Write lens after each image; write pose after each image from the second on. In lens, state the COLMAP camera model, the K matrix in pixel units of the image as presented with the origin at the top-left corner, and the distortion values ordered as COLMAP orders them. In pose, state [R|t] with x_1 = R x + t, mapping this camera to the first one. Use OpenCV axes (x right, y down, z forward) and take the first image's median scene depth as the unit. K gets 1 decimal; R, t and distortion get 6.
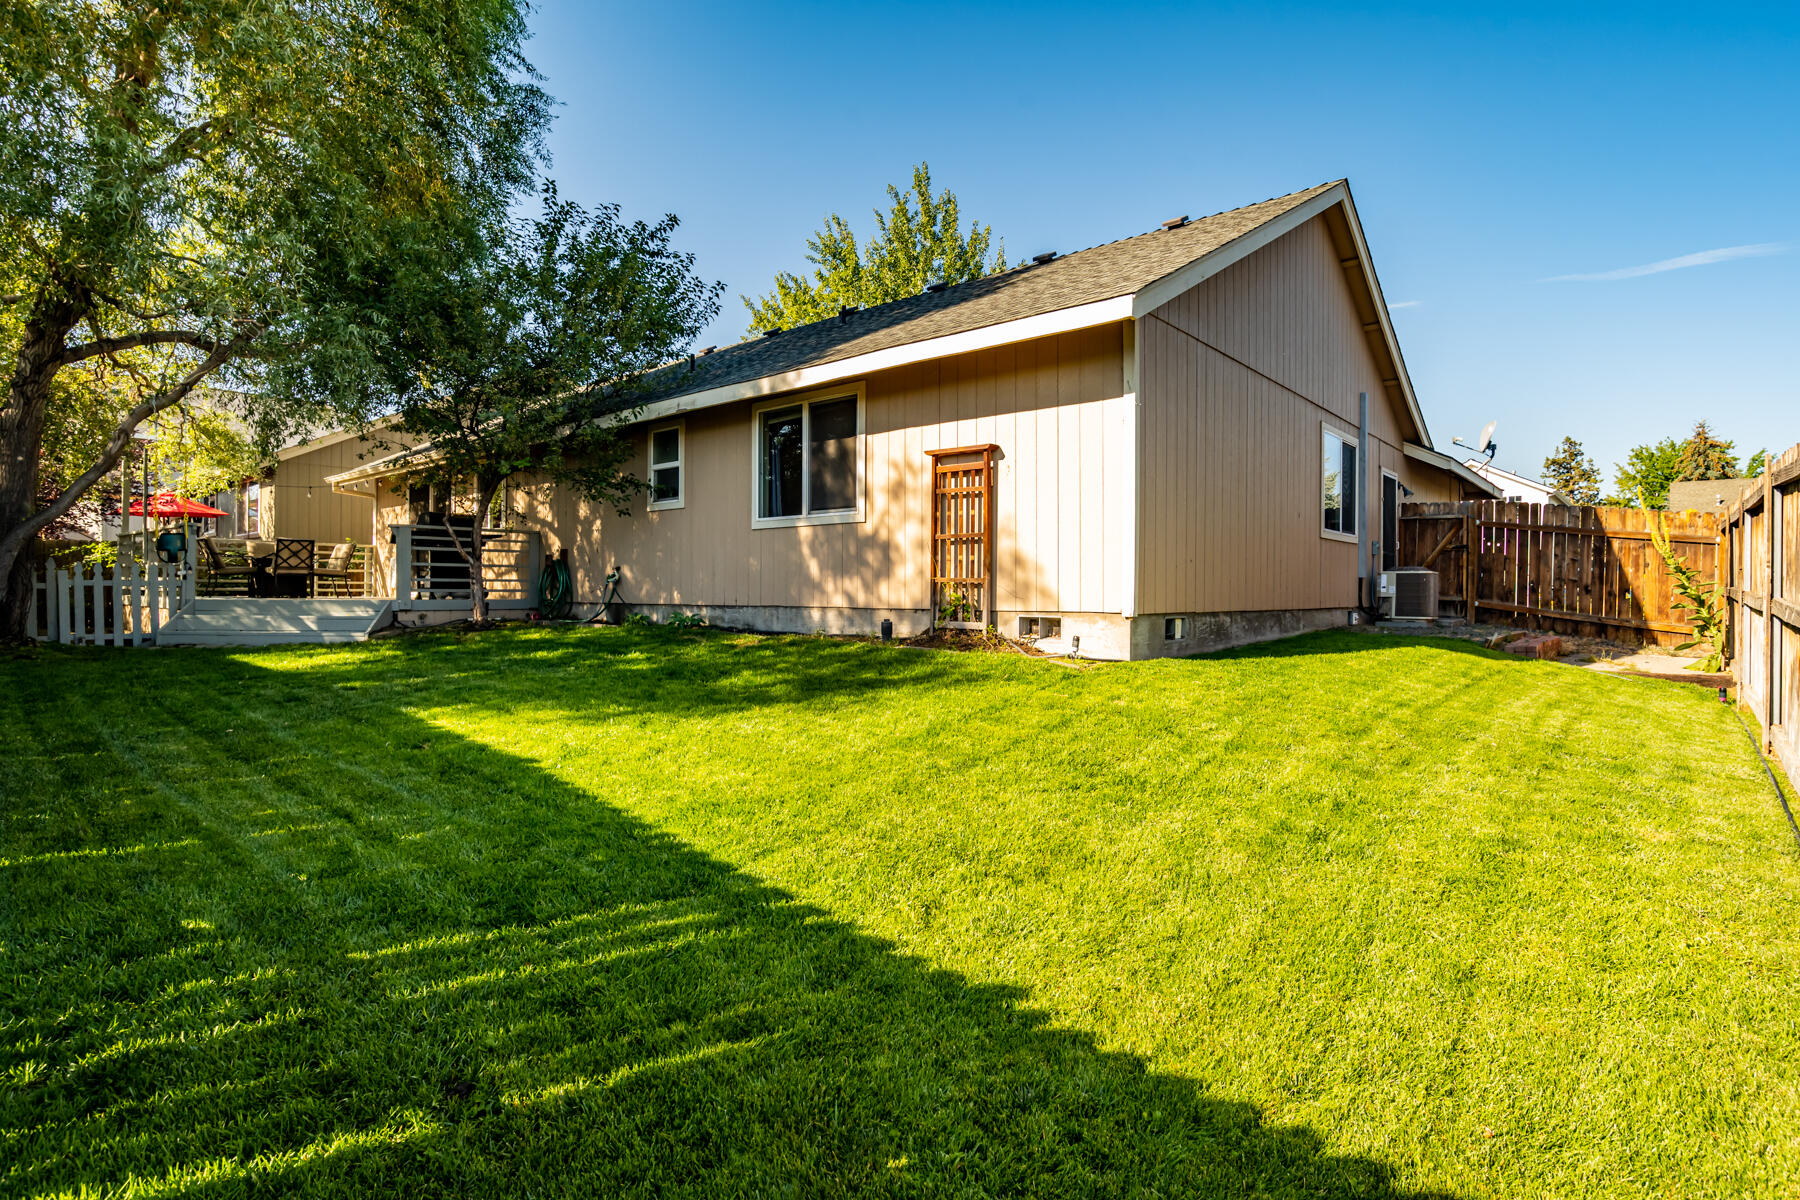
lens RADIAL K [[906.8, 0, 907.7], [0, 906.8, 596.4], [0, 0, 1]] dist [-0.020670, 0.006577]
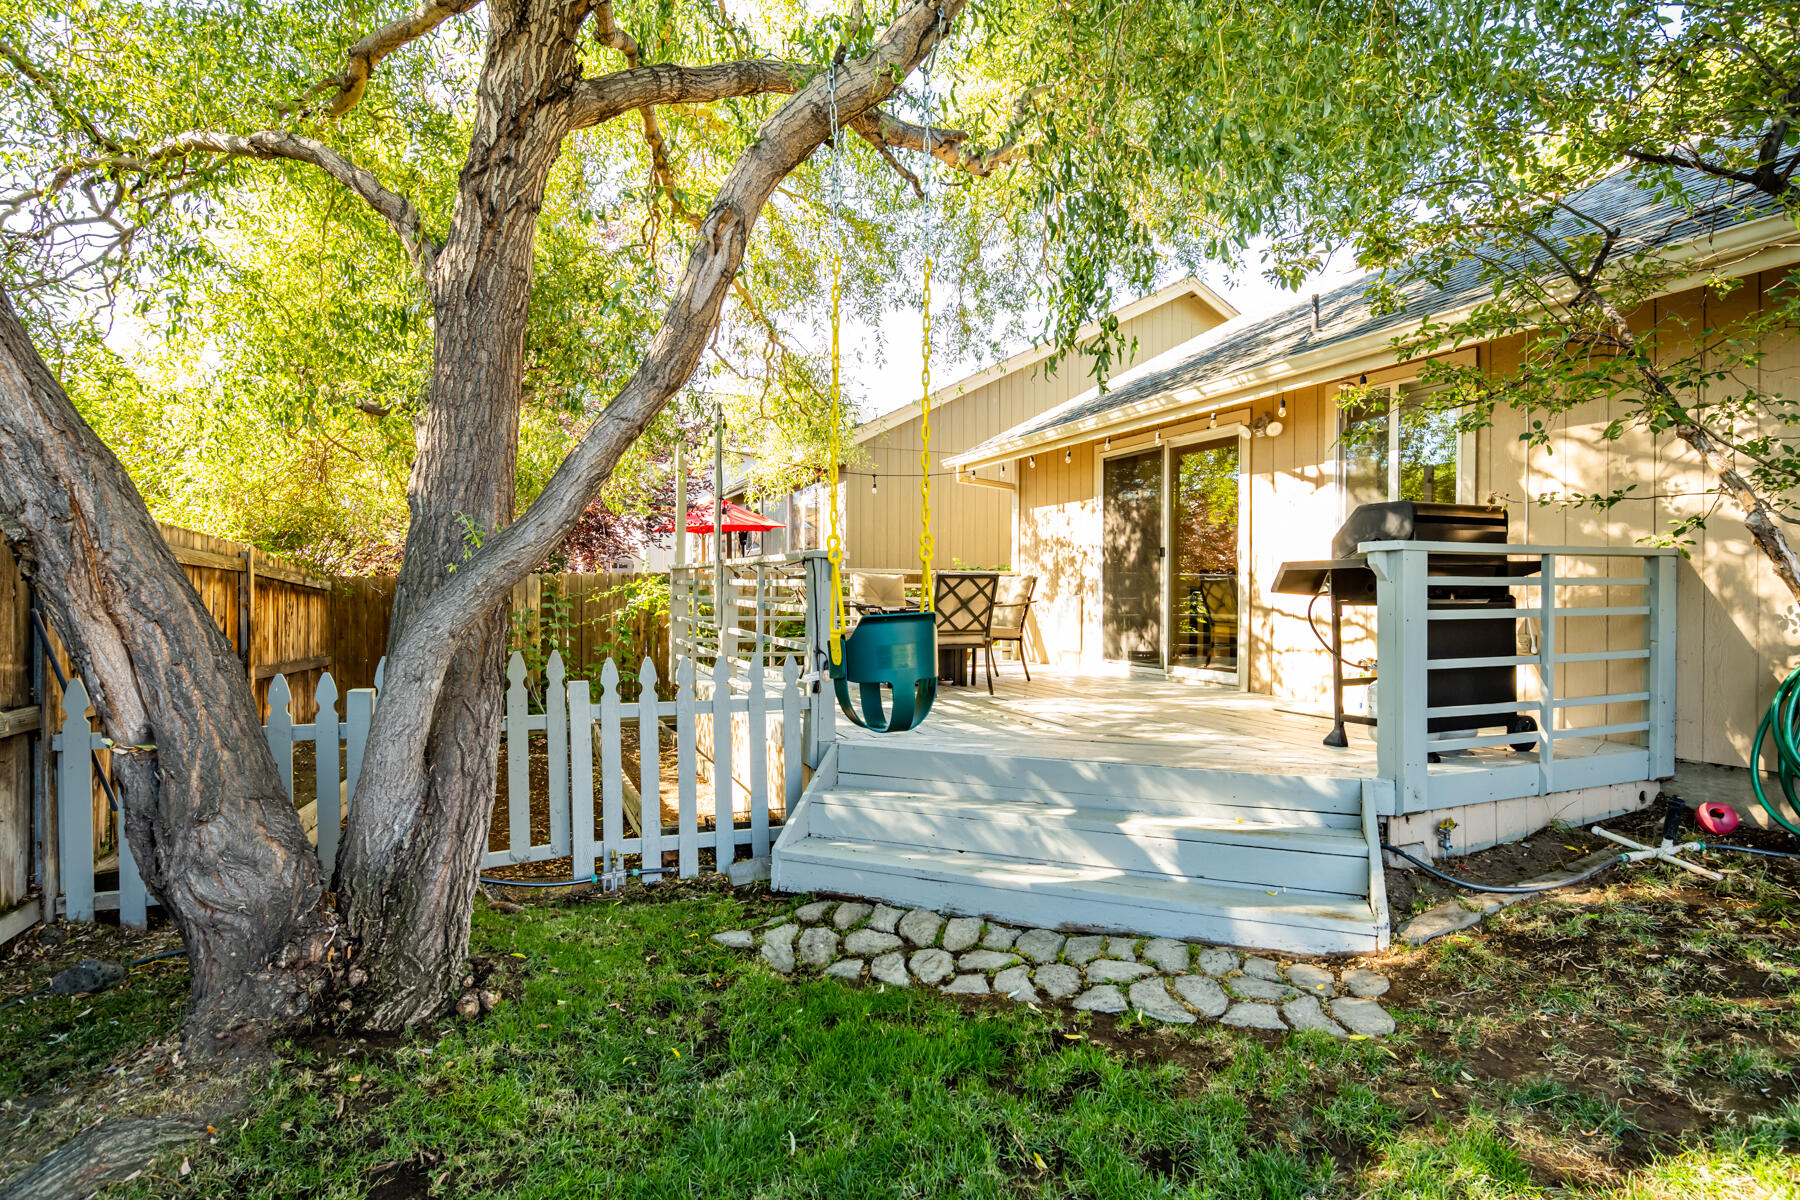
lens RADIAL K [[906.8, 0, 889.5], [0, 906.8, 600.8], [0, 0, 1]] dist [-0.020670, 0.006577]
pose [[0.892477, 0.005742, -0.451057, -0.500995], [-0.002453, 0.999966, 0.007875, -0.053252], [0.451086, -0.005922, 0.892461, 0.550672]]
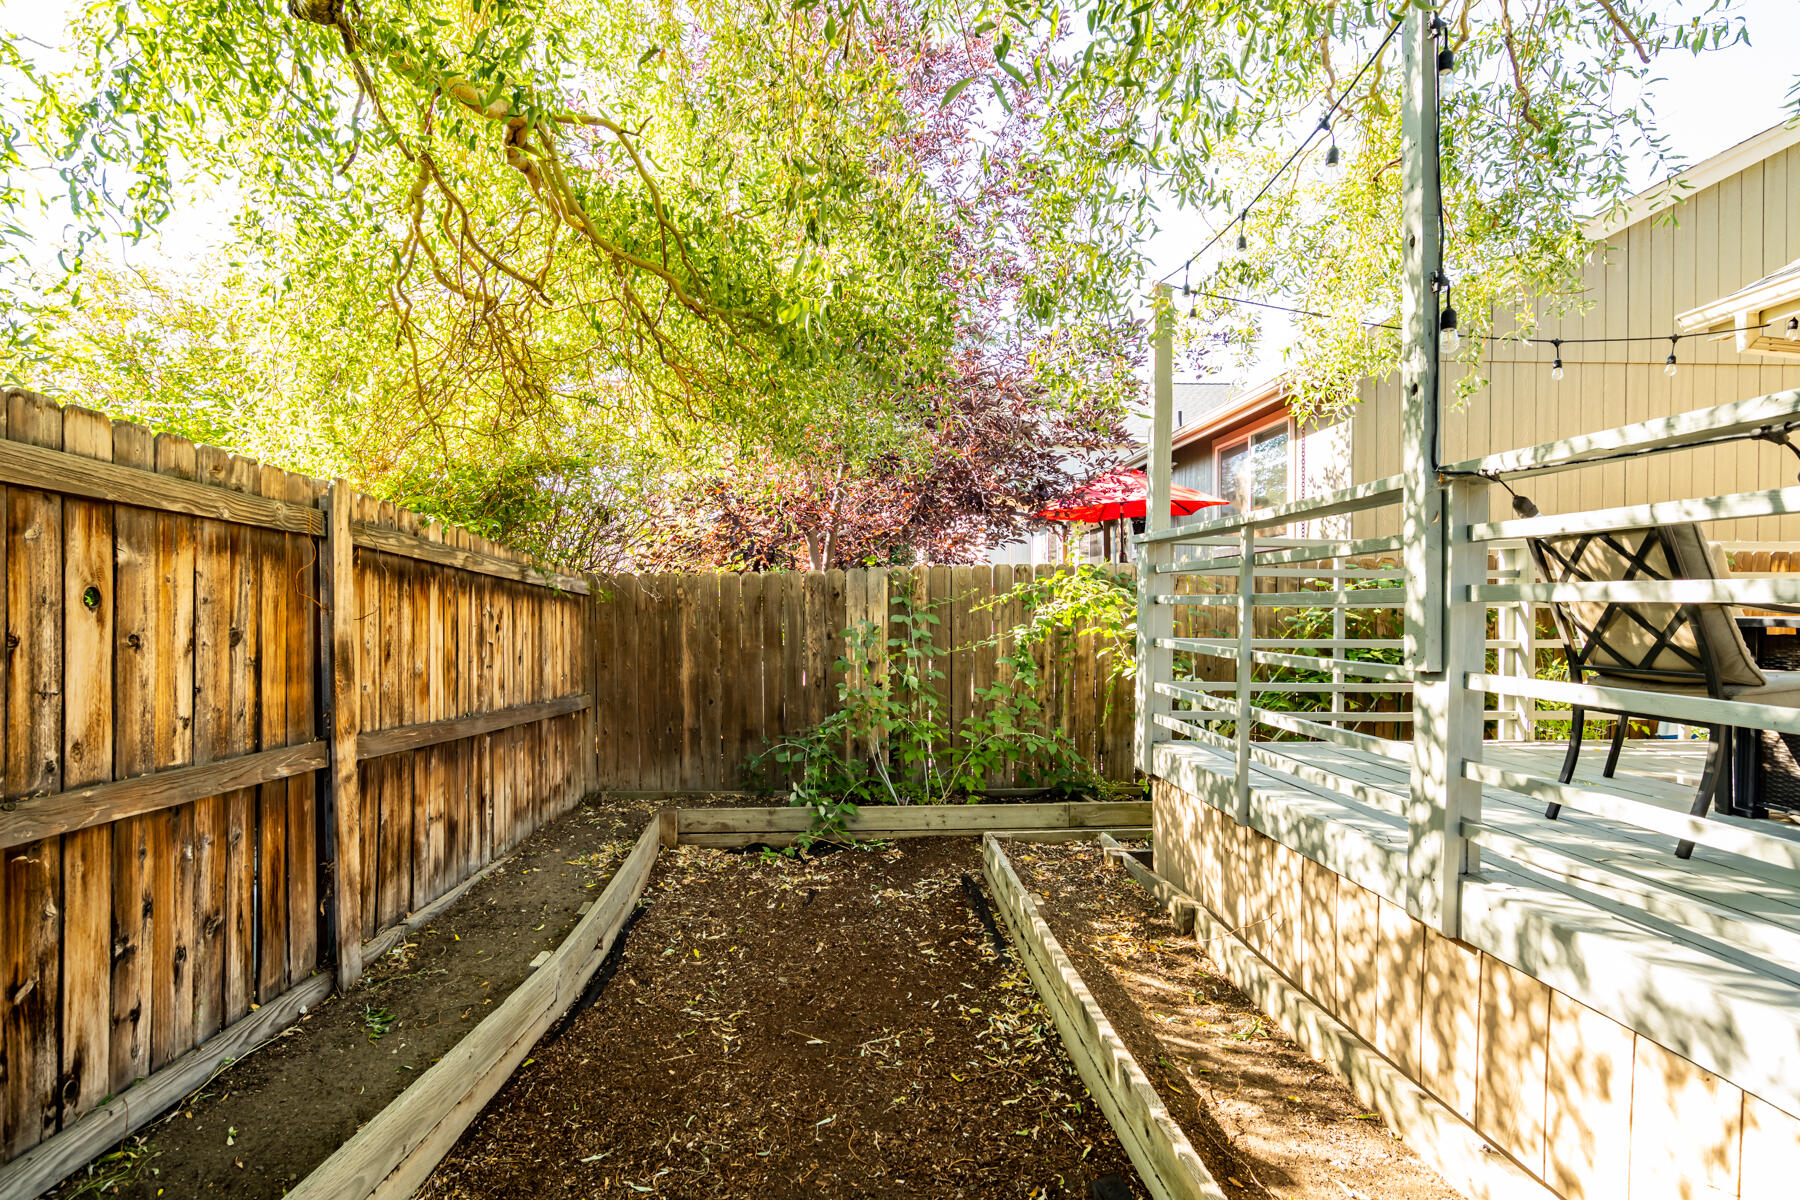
lens RADIAL K [[906.8, 0, 900.8], [0, 906.8, 608.1], [0, 0, 1]] dist [-0.020670, 0.006577]
pose [[0.701367, -0.003322, -0.712792, -0.754410], [-0.002003, 0.999976, -0.006631, -0.045417], [0.712797, 0.006078, 0.701344, 0.762233]]
